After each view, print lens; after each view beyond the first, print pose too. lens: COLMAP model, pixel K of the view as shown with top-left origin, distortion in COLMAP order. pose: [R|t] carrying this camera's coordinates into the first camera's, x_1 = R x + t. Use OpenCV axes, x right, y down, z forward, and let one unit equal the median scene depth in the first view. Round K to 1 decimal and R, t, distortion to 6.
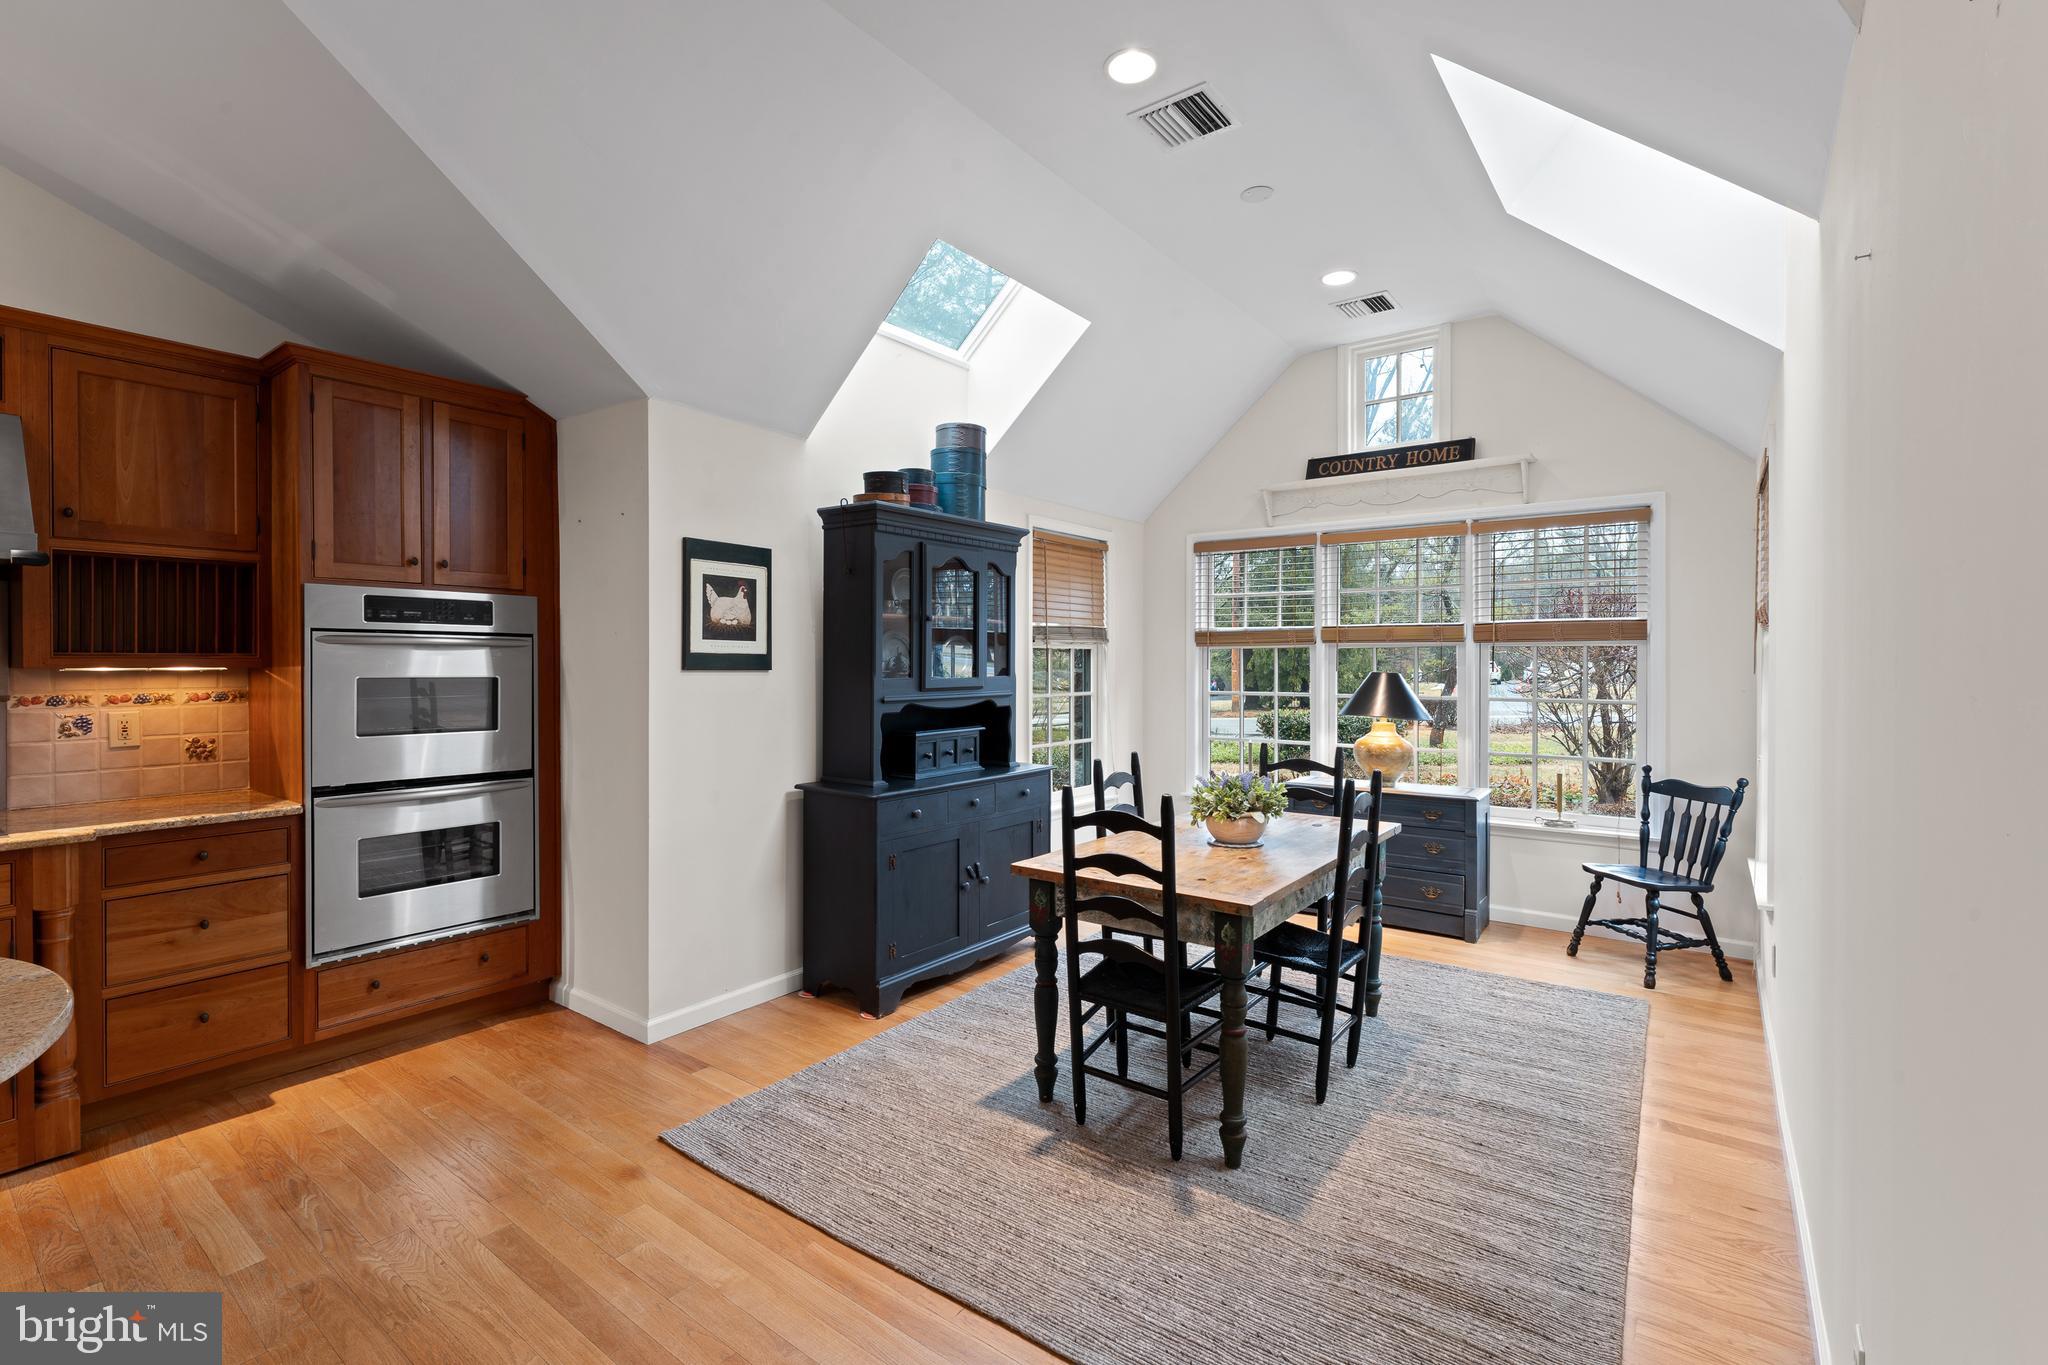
lens RADIAL K [[919.7, 0, 1030.1], [0, 919.7, 671.7], [0, 0, 1]] dist [0.002082, 0.000844]
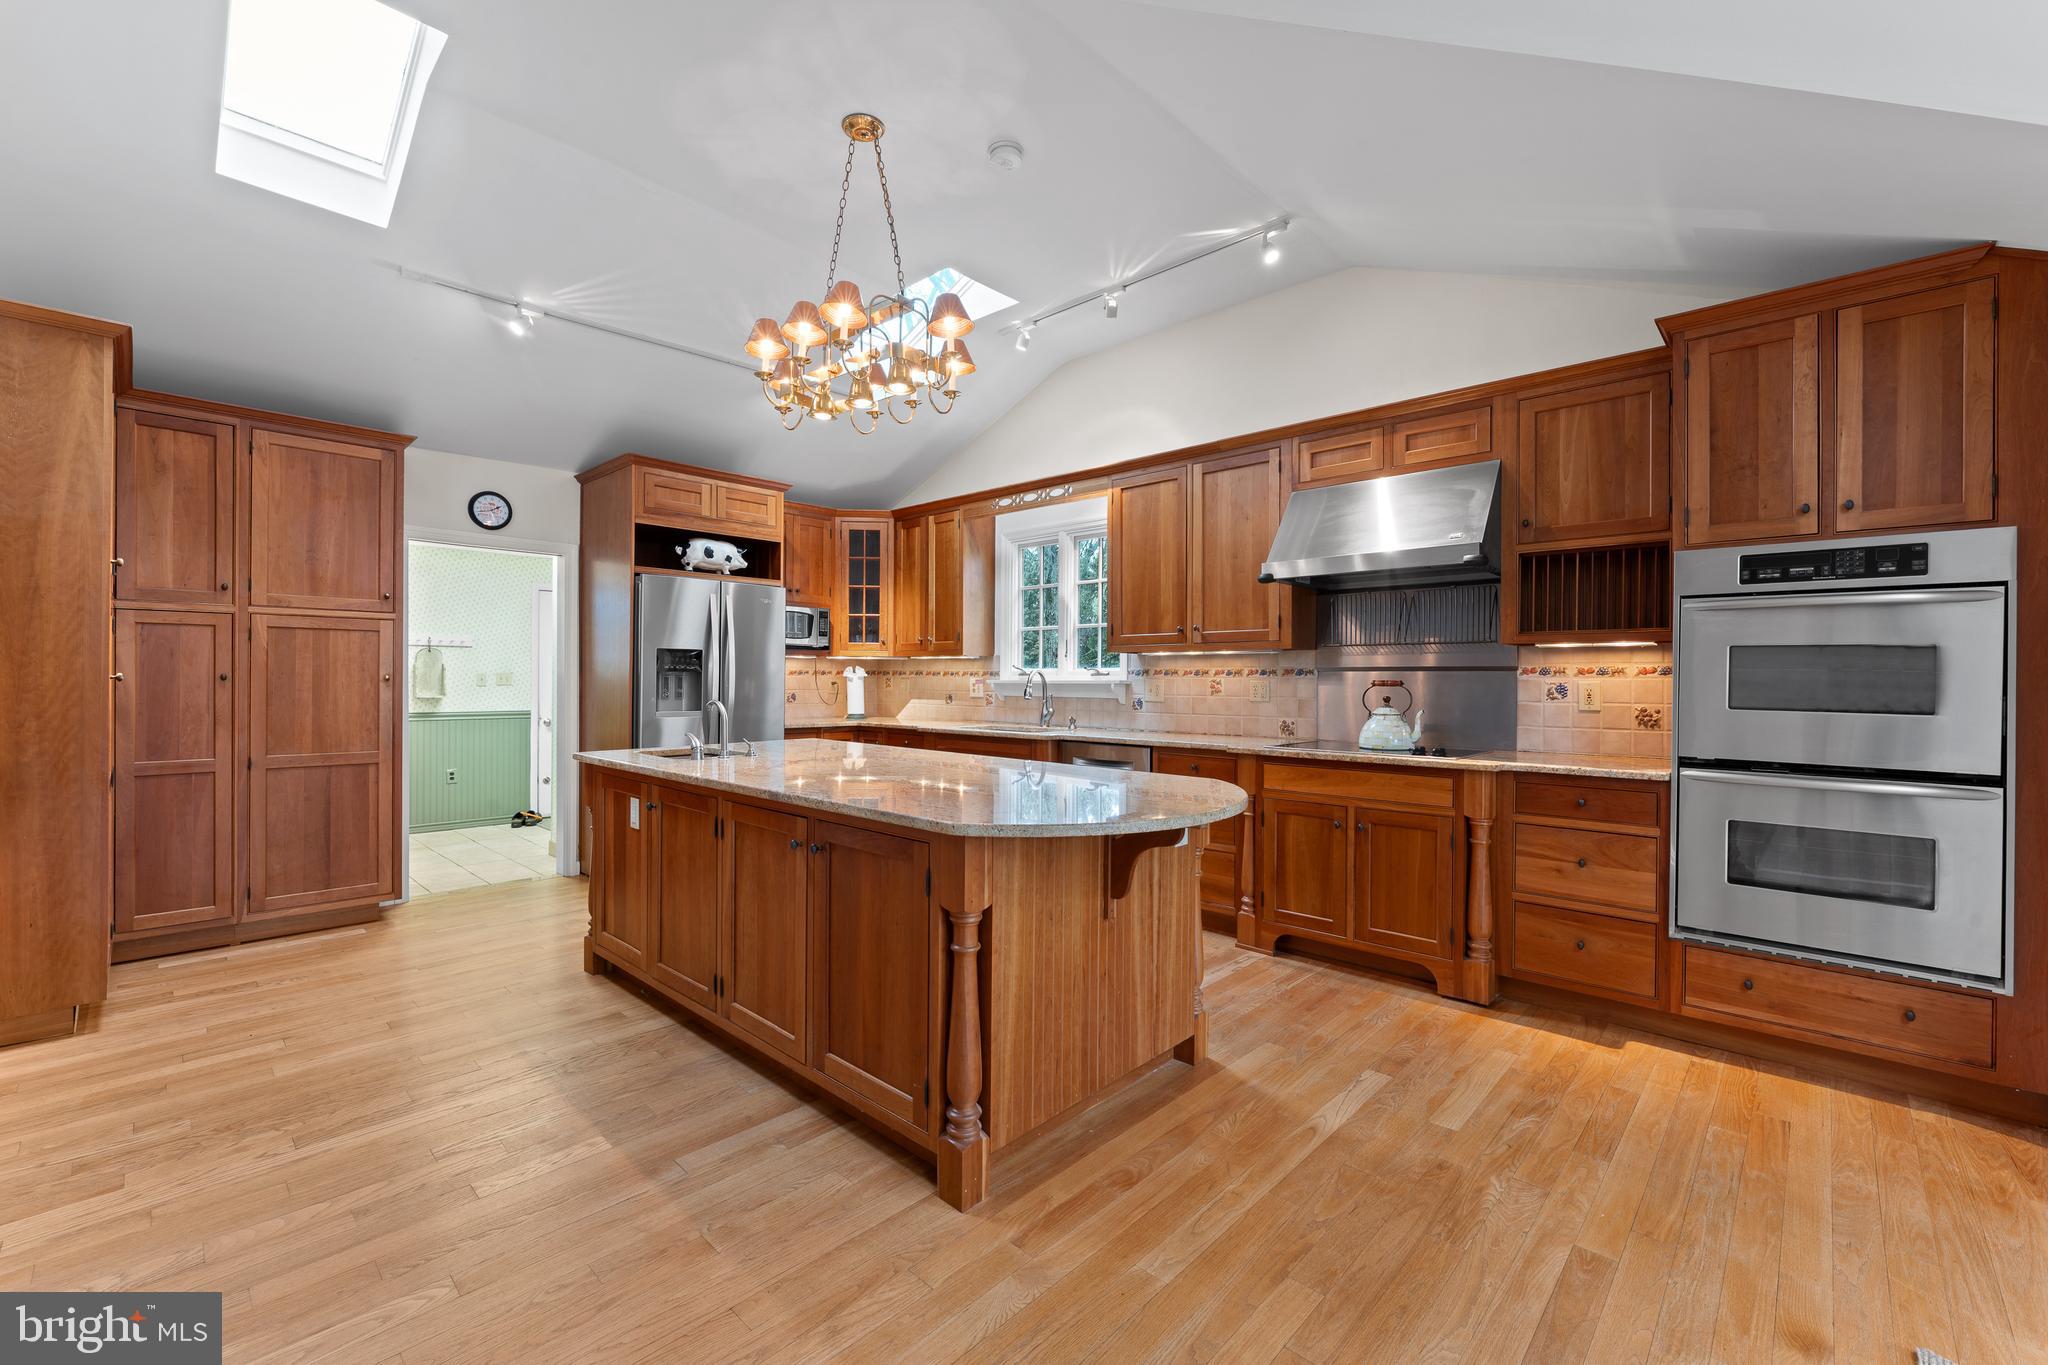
lens RADIAL K [[836.1, 0, 1024.0], [0, 836.1, 682.5], [0, 0, 1]] dist [-0.007036, 0.000020]
pose [[-0.111320, 0.003267, -0.993779, 0.172877], [-0.019064, 0.999804, 0.005422, 0.049473], [0.993602, 0.019549, -0.111236, 0.360591]]
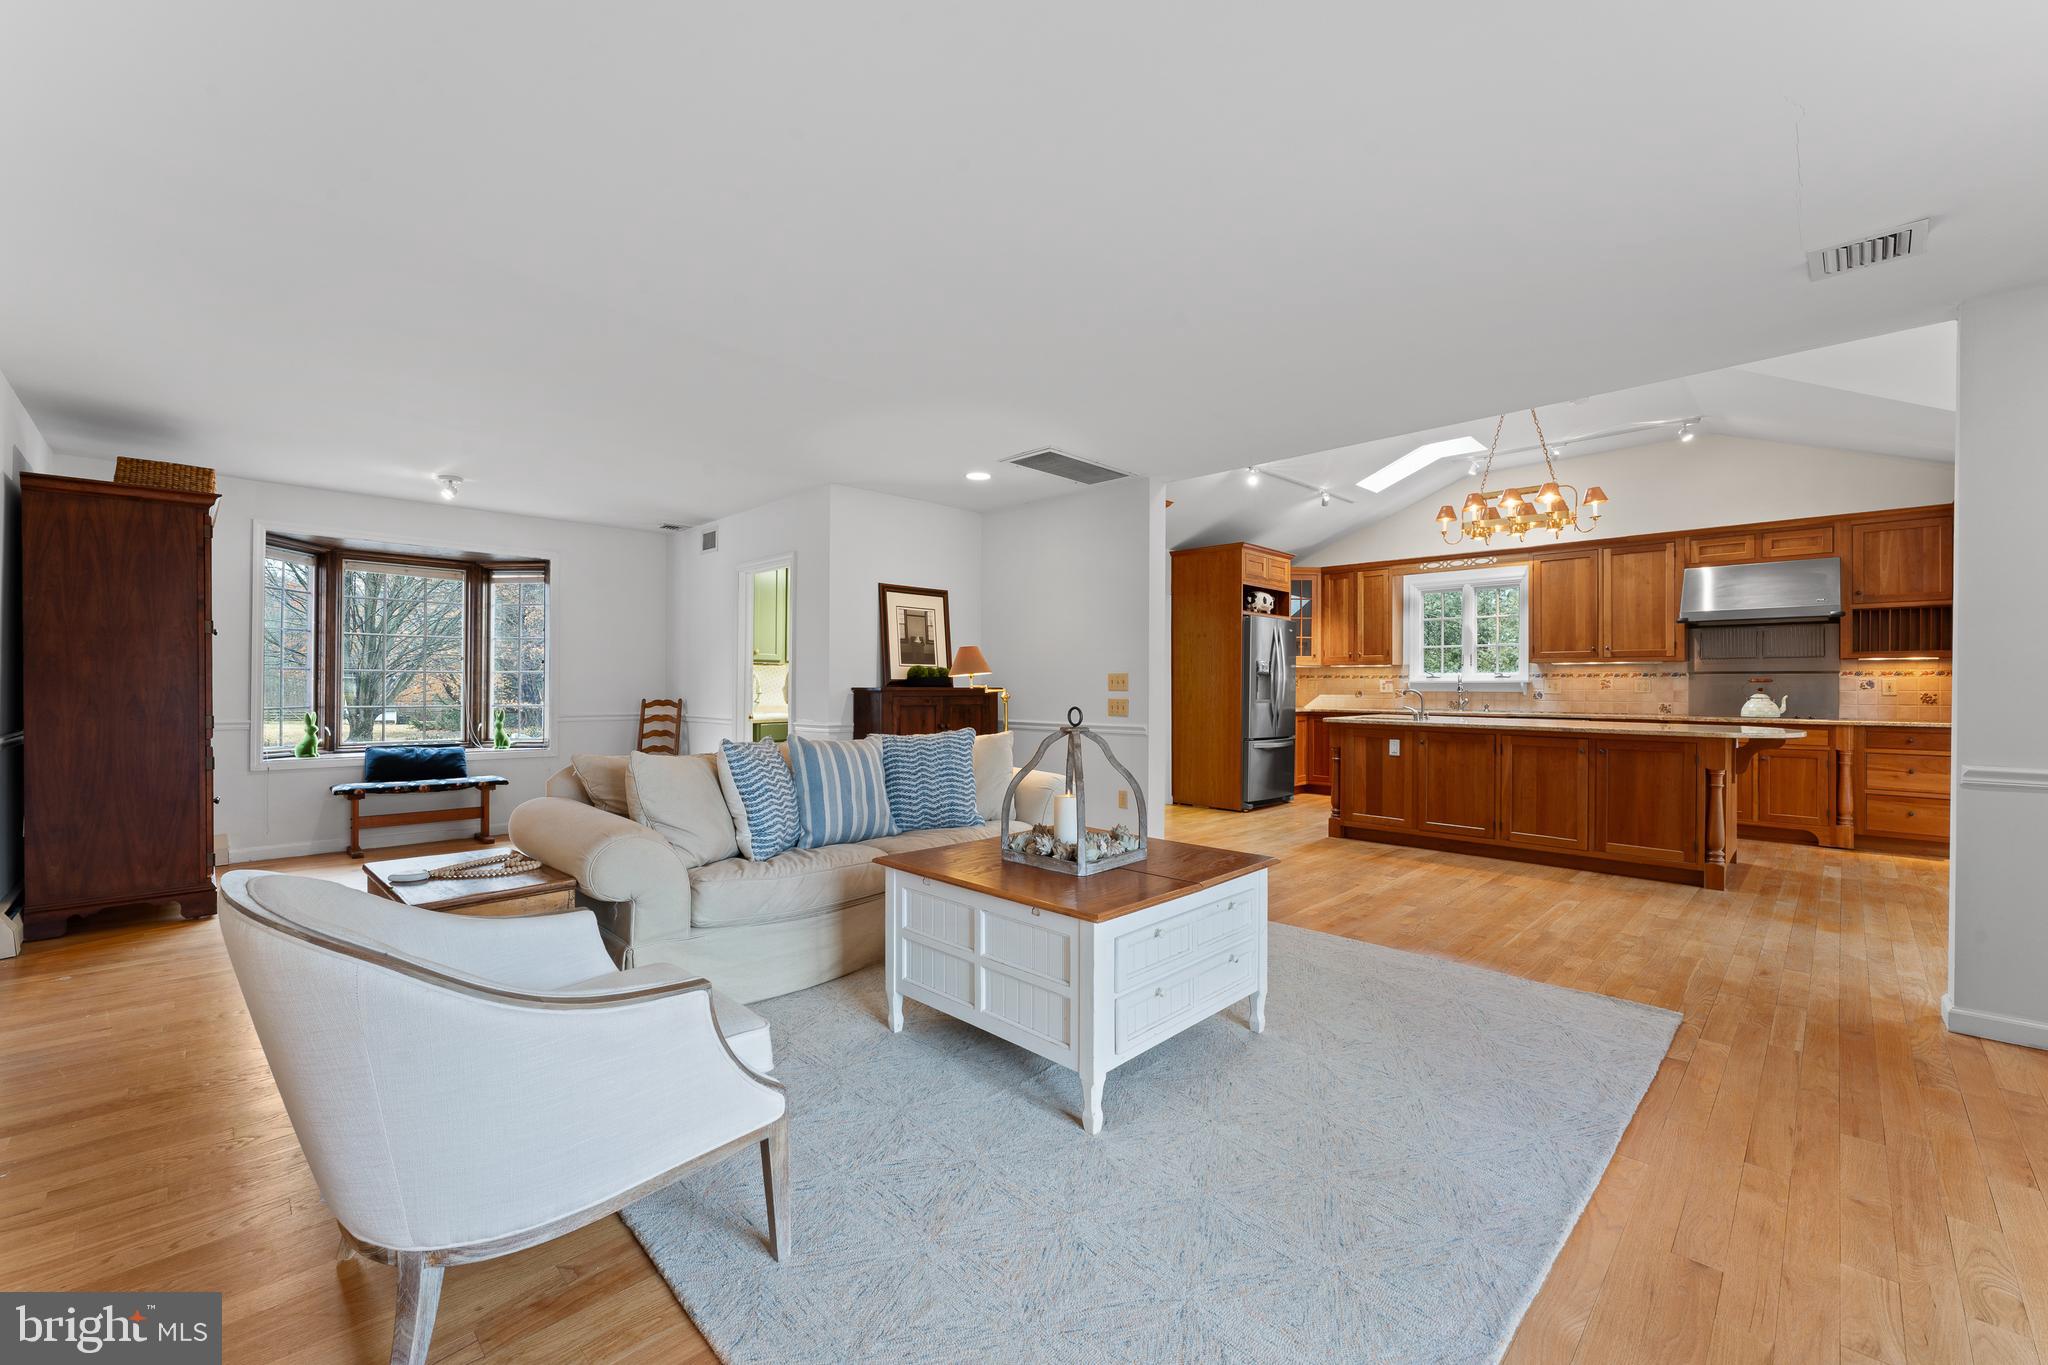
lens RADIAL K [[813.5, 0, 1024.0], [0, 813.5, 682.5], [0, 0, 1]] dist [-0.000396, -0.000247]
pose [[-0.136805, -0.006206, -0.990579, 1.123682], [-0.018062, 0.999830, -0.003770, 0.089932], [0.990433, 0.017376, -0.136894, -0.714005]]
